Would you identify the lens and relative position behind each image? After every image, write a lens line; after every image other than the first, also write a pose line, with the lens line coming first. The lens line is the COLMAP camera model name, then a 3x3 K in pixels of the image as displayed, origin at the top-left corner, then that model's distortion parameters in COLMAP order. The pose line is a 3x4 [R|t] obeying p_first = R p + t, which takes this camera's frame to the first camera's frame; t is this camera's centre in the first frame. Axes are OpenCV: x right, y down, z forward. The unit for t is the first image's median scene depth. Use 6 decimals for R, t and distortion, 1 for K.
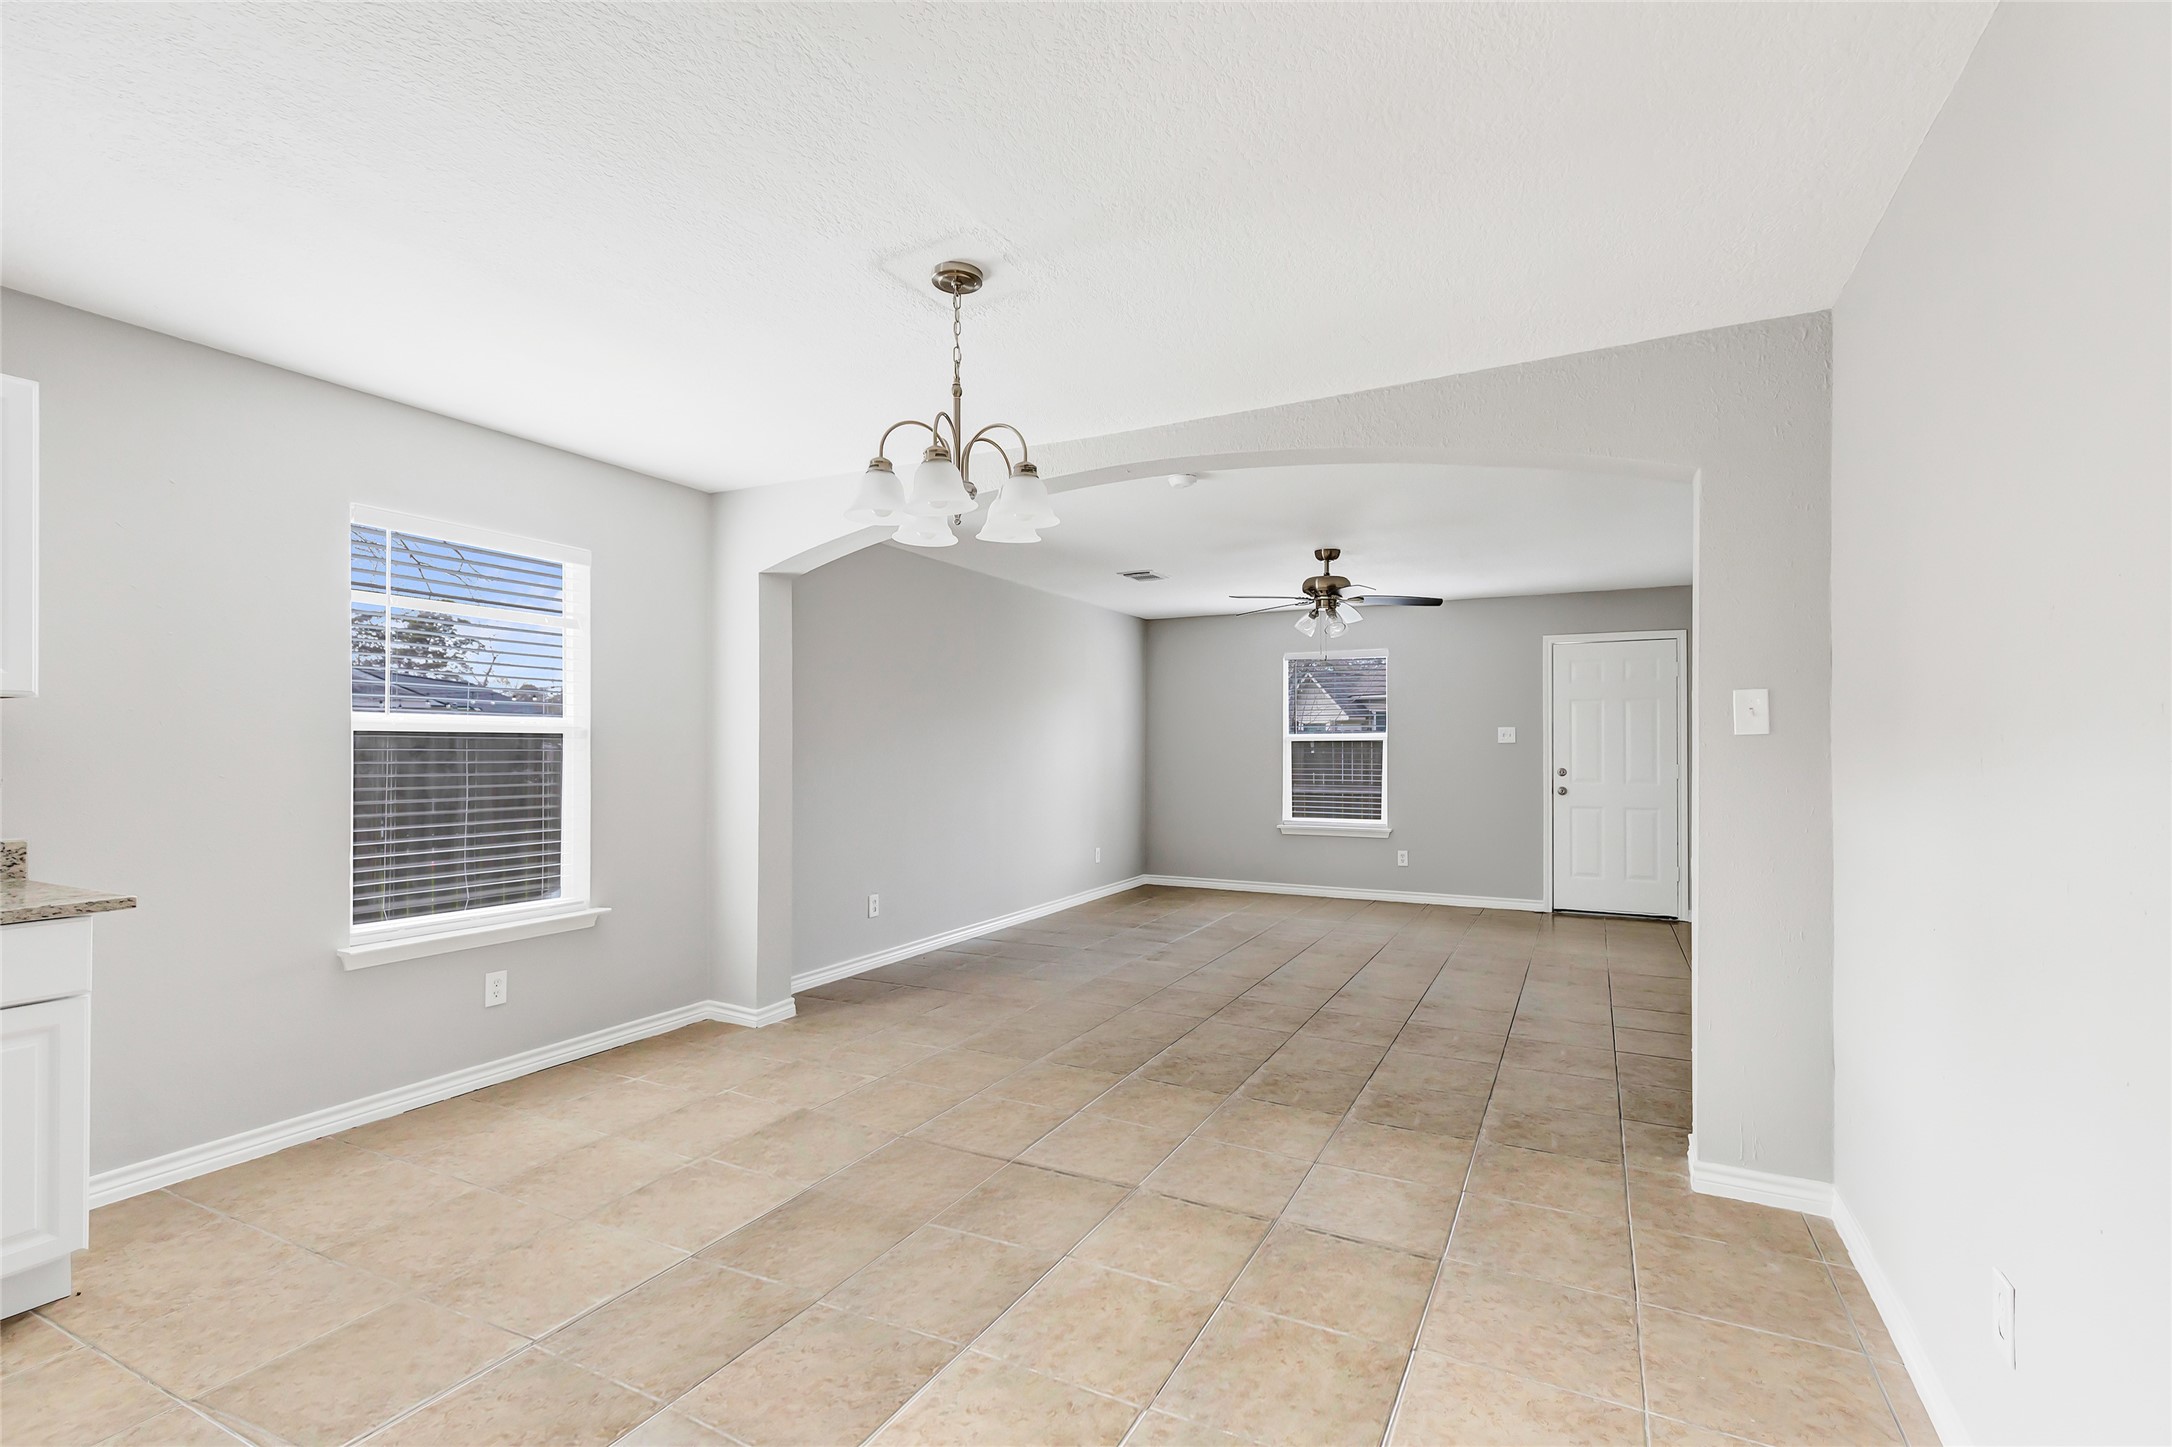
lens RADIAL K [[985.5, 0, 1048.8], [0, 985.5, 743.9], [0, 0, 1]] dist [-0.001071, 0.001199]
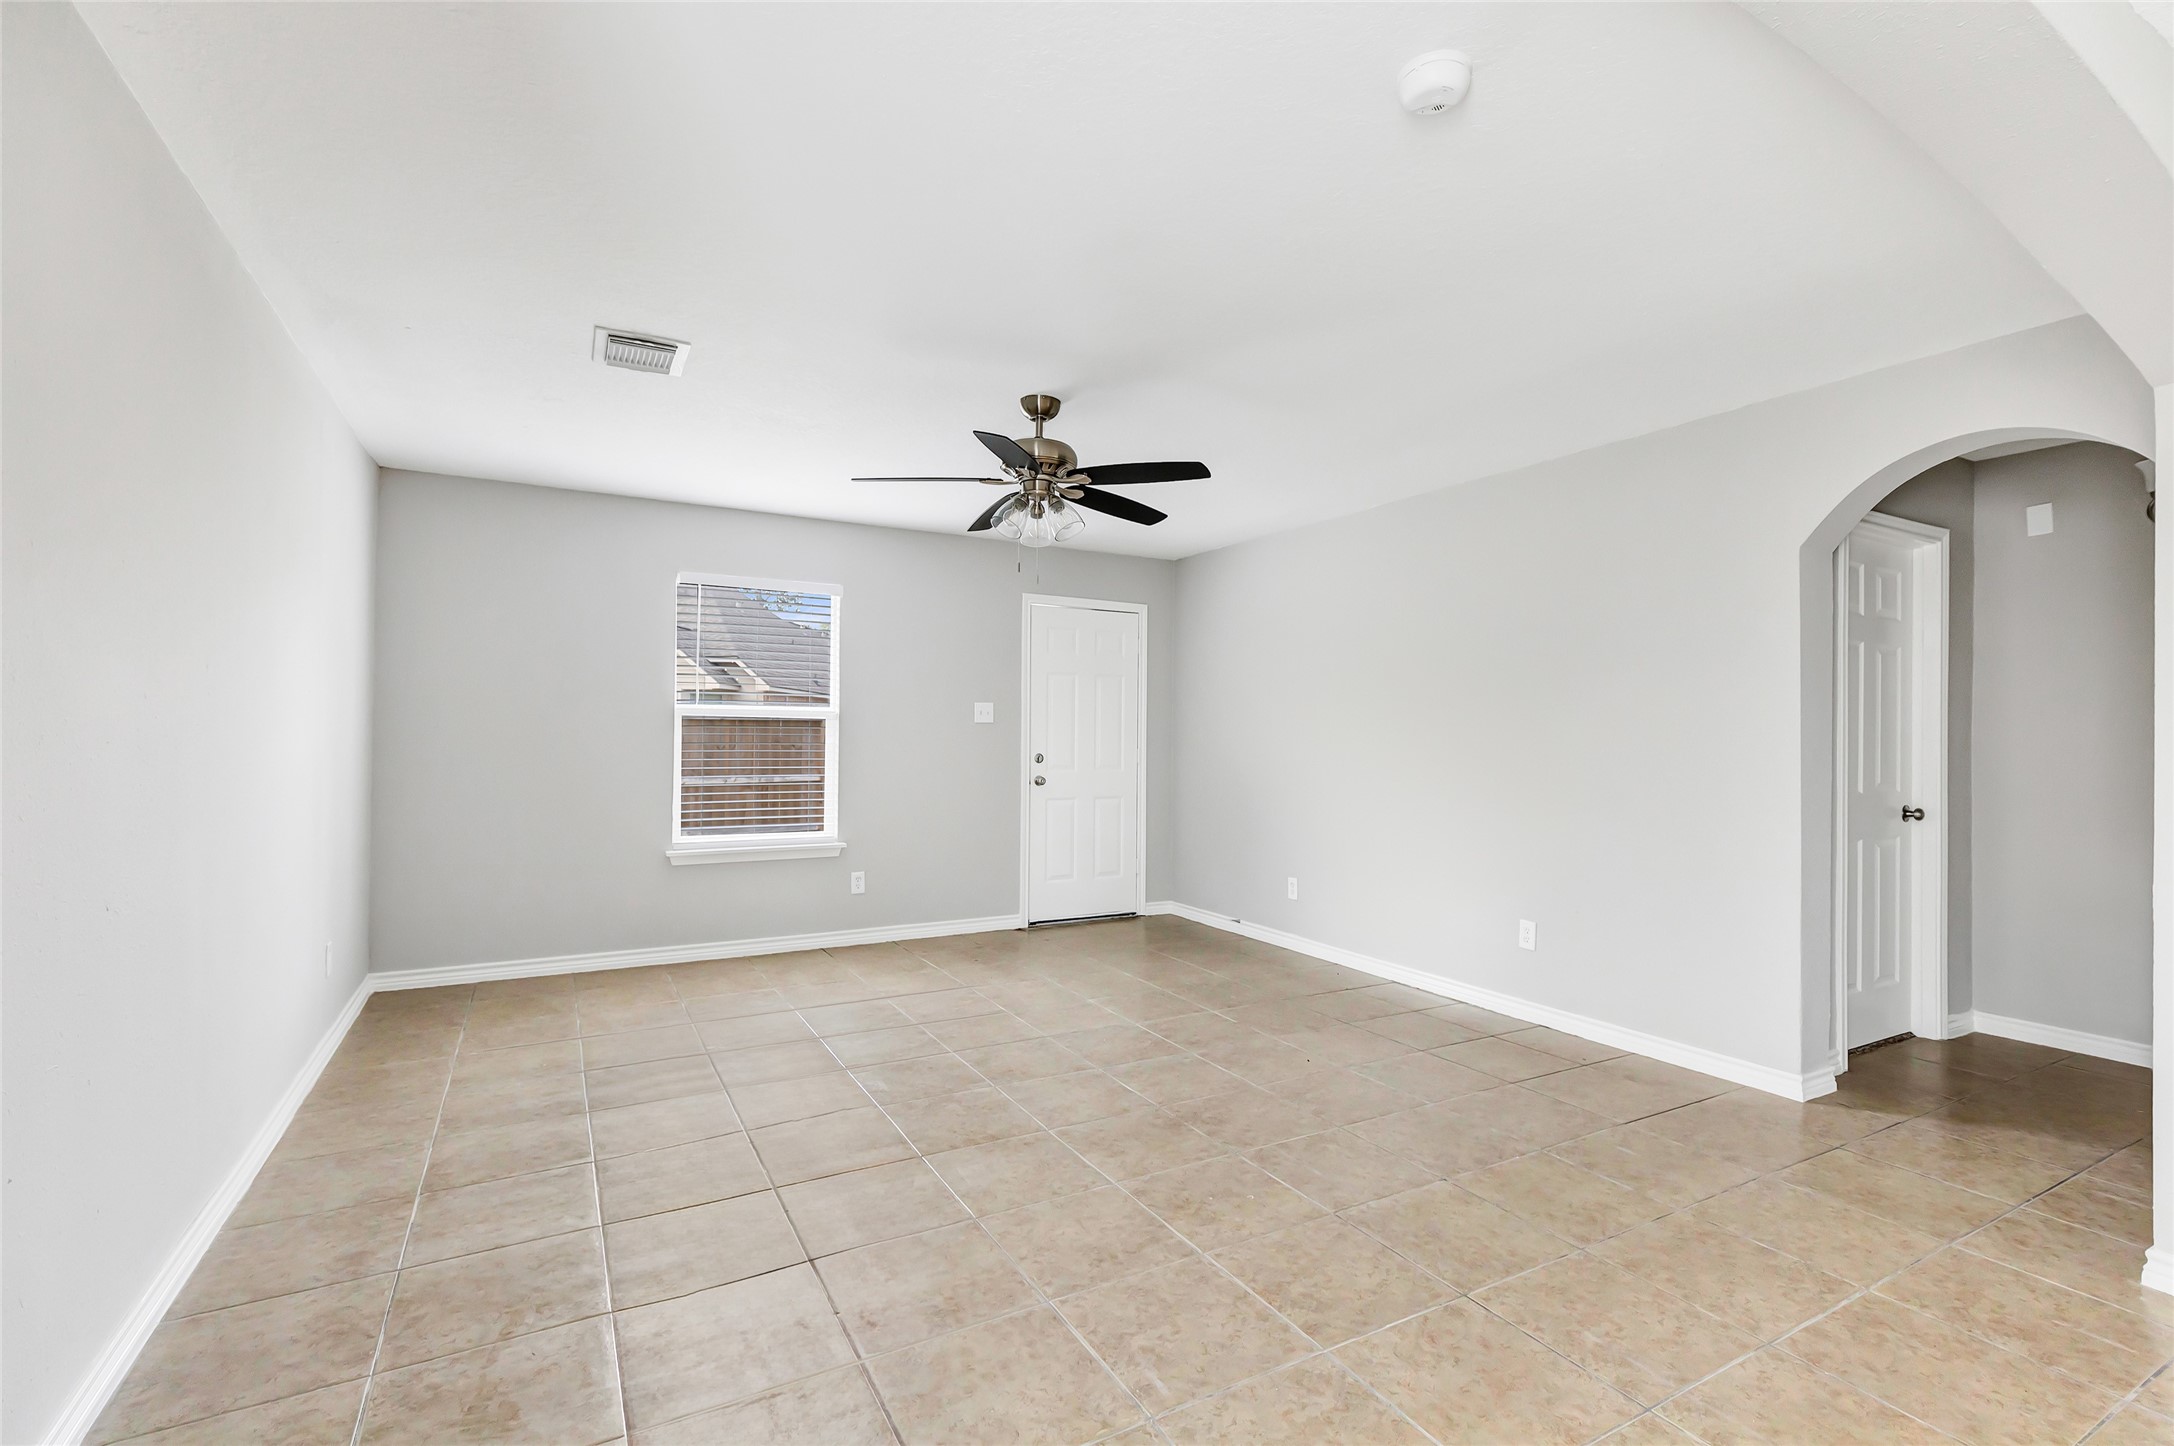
lens RADIAL K [[986.4, 0, 1083.3], [0, 986.4, 728.4], [0, 0, 1]] dist [-0.001071, 0.001199]
pose [[0.537350, 0.008213, 0.843319, -0.172891], [-0.010744, 0.999938, -0.002892, 0.005241], [-0.843291, -0.007507, 0.537405, 0.533277]]
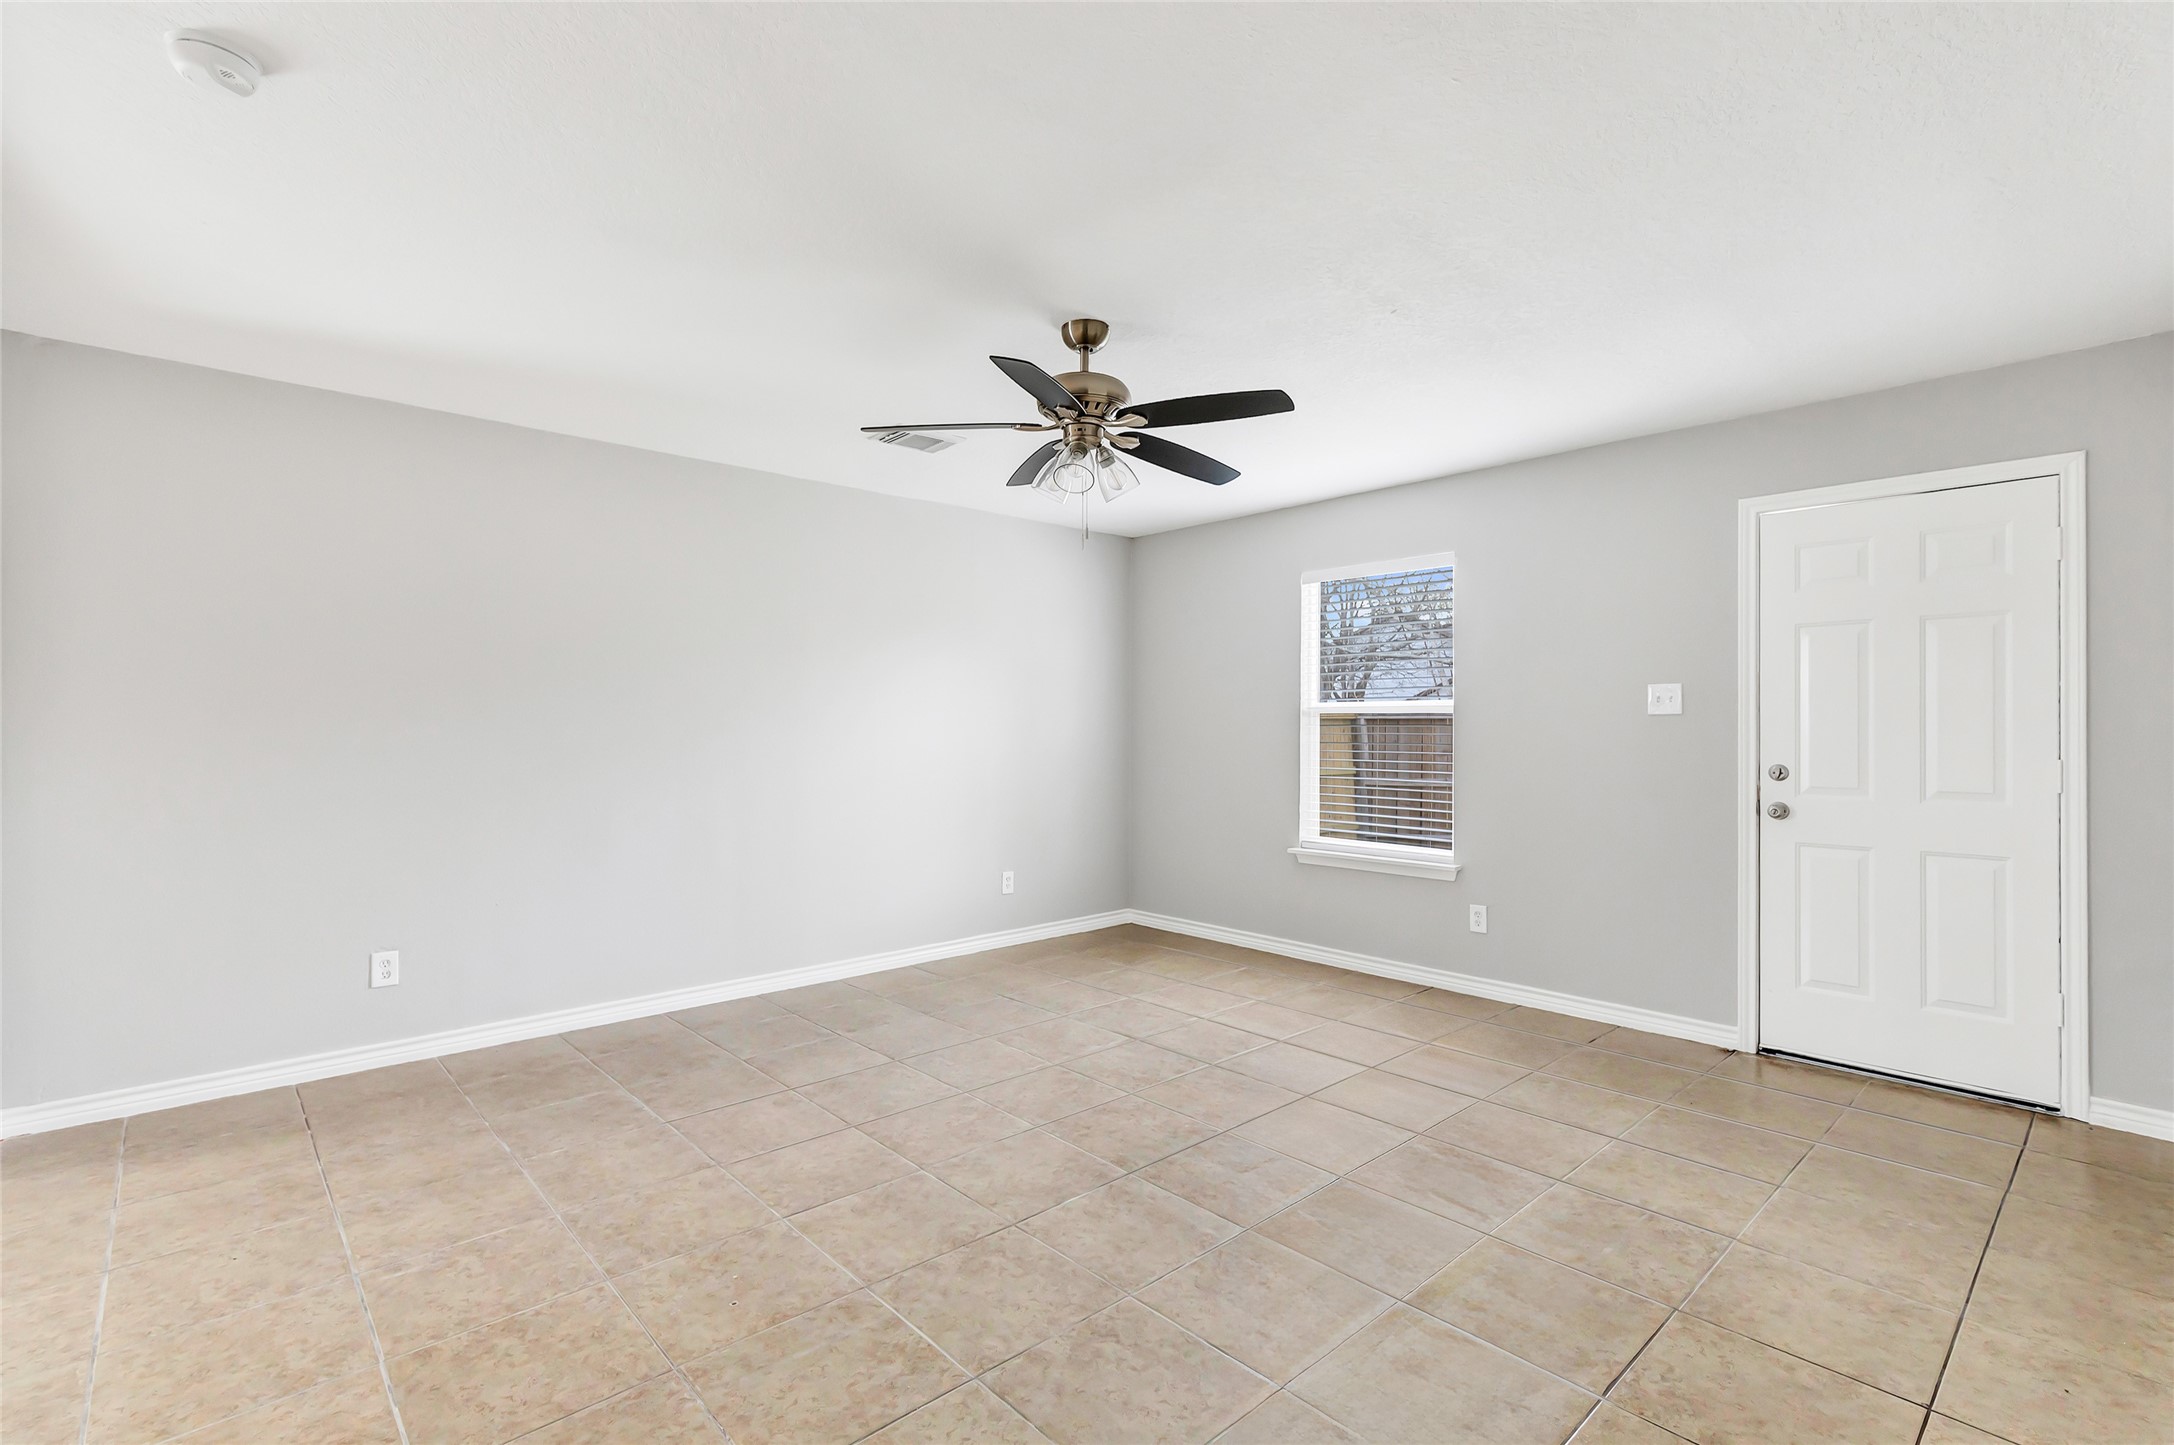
lens RADIAL K [[986.4, 0, 1092.0], [0, 986.4, 723.0], [0, 0, 1]] dist [-0.001071, 0.001199]
pose [[0.945425, -0.001143, -0.325839, 0.367988], [0.000139, 0.999995, -0.003106, 0.005295], [0.325840, 0.002891, 0.945420, 0.432445]]
